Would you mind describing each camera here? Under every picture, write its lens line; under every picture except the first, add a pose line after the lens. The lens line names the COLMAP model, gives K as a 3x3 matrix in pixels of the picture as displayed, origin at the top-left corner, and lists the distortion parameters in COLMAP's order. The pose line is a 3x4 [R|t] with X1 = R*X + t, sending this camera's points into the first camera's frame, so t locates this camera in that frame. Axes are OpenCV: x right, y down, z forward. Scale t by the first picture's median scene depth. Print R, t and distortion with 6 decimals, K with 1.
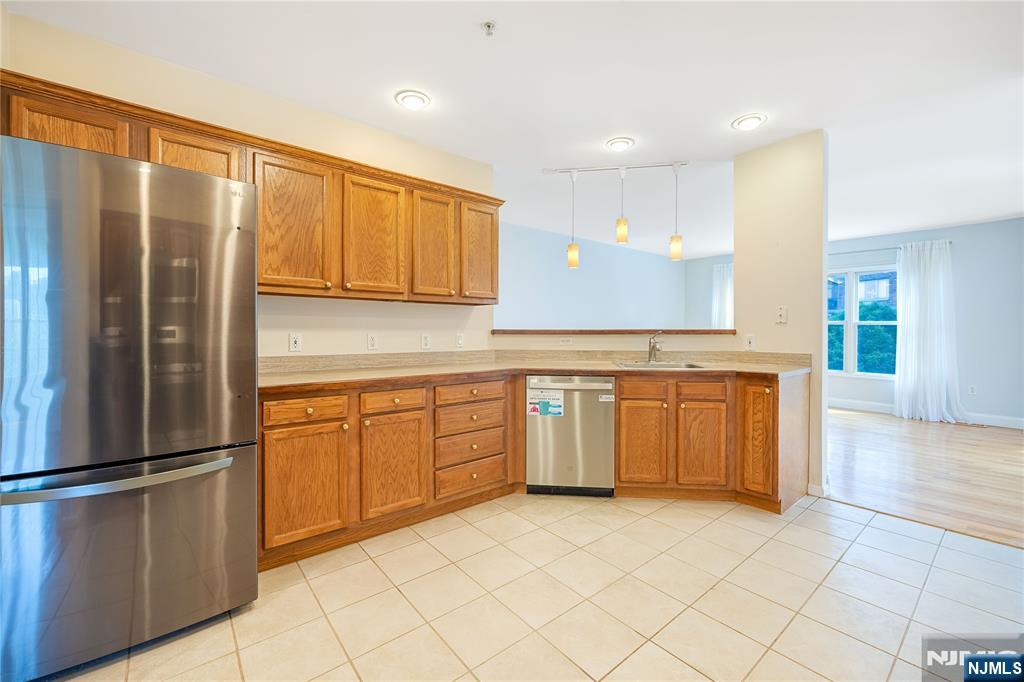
lens RADIAL K [[340.9, 0, 512.2], [0, 340.9, 338.0], [0, 0, 1]] dist [-0.007168, 0.000335]
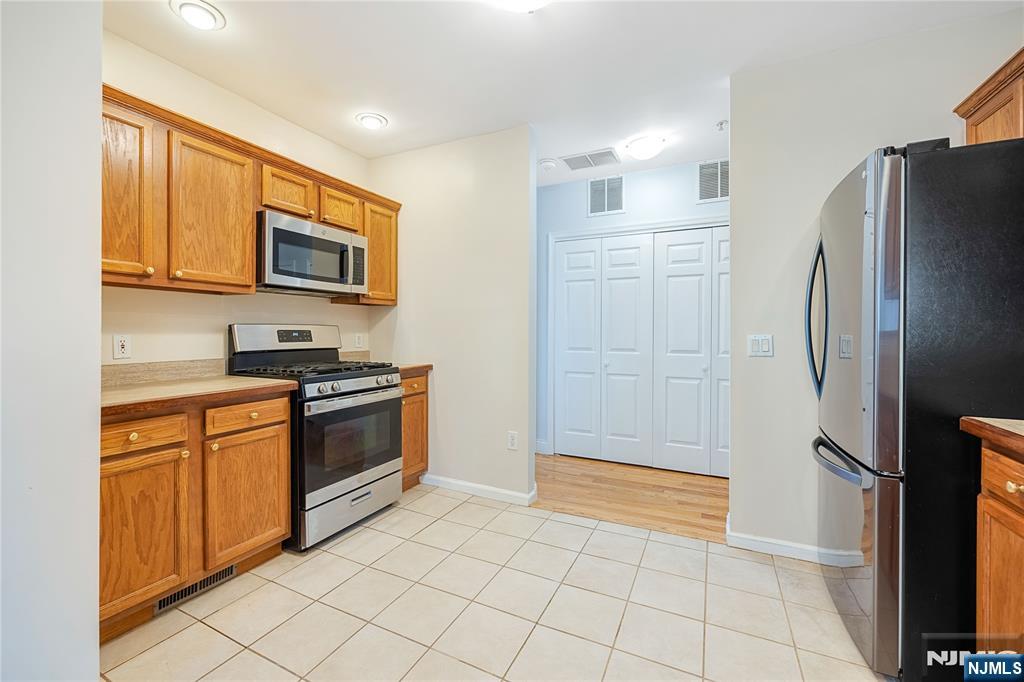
lens RADIAL K [[419.2, 0, 510.1], [0, 419.2, 334.8], [0, 0, 1]] dist [-0.002903, 0.000295]
pose [[0.866710, -0.007269, 0.498759, -0.272799], [0.013609, 0.999866, -0.009076, 0.003515], [-0.498627, 0.014654, 0.866693, -0.187565]]
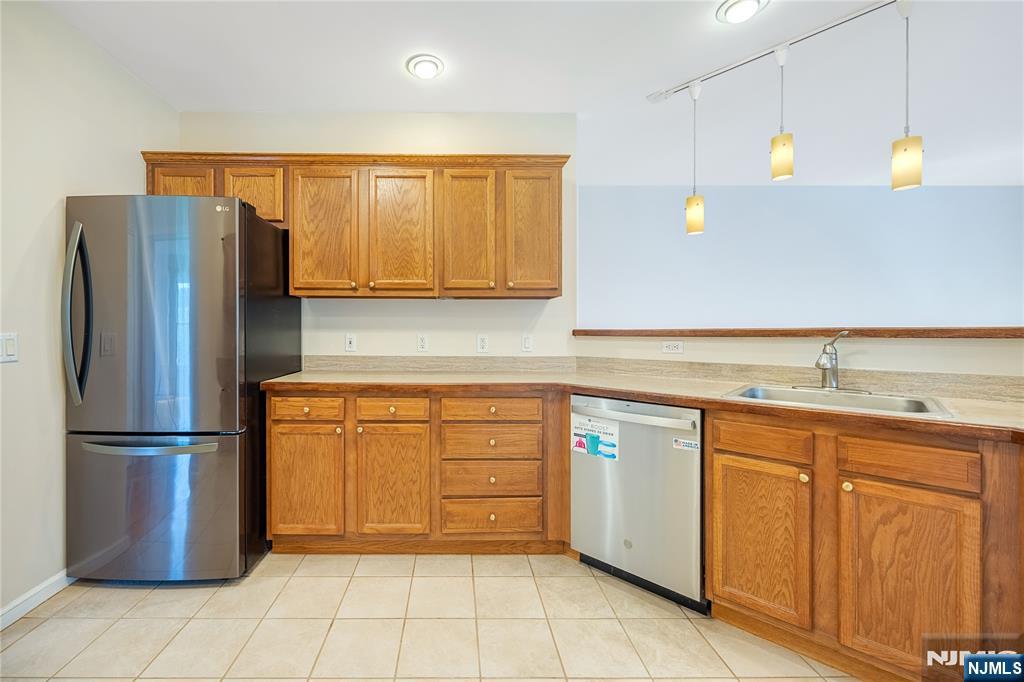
lens RADIAL K [[384.5, 0, 511.9], [0, 384.5, 337.0], [0, 0, 1]] dist [-0.005549, 0.000013]
pose [[0.831585, 0.007141, -0.555351, 0.407883], [-0.011586, 0.999923, -0.004492, -0.004281], [0.555276, 0.010170, 0.831604, 0.285021]]
